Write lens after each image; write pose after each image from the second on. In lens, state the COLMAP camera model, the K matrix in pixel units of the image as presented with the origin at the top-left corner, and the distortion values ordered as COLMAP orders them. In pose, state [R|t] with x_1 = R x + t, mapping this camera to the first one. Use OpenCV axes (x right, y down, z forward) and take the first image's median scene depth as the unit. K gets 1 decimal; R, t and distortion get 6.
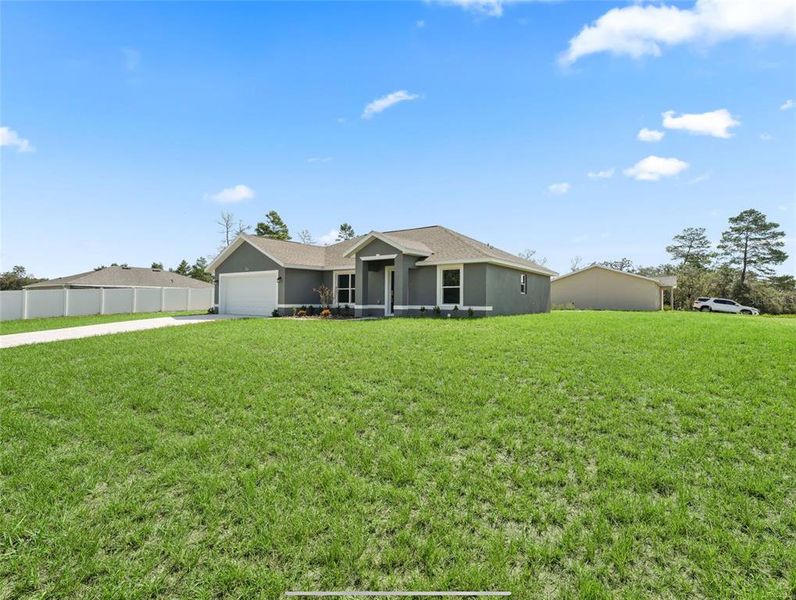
lens RADIAL K [[384.0, 0, 398.0], [0, 384.0, 300.0], [0, 0, 1]] dist [-0.001324, -0.000561]
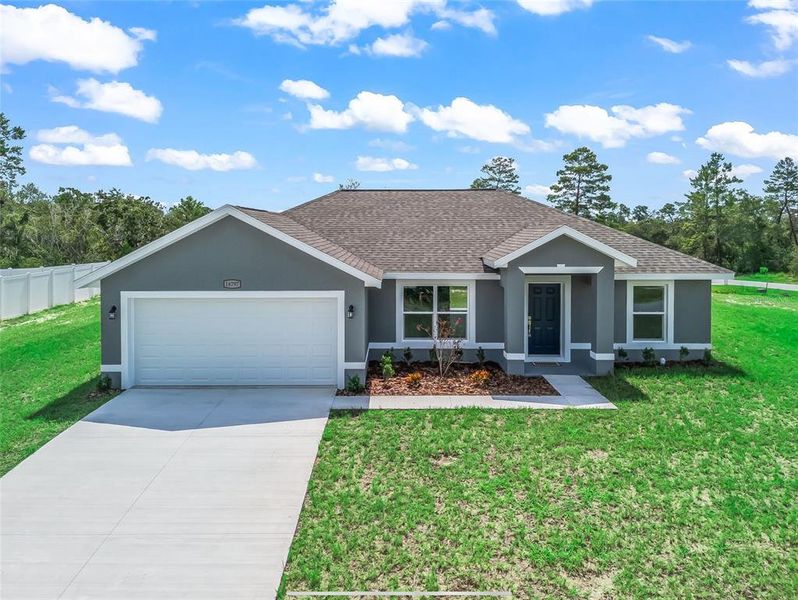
lens RADIAL K [[594.6, 0, 399.0], [0, 594.6, 254.5], [0, 0, 1]] dist [0.027927, -0.004807]
pose [[0.827719, -0.025147, 0.560580, -0.632447], [0.005735, 0.999322, 0.036361, -0.141117], [-0.561114, -0.026882, 0.827302, 0.337373]]
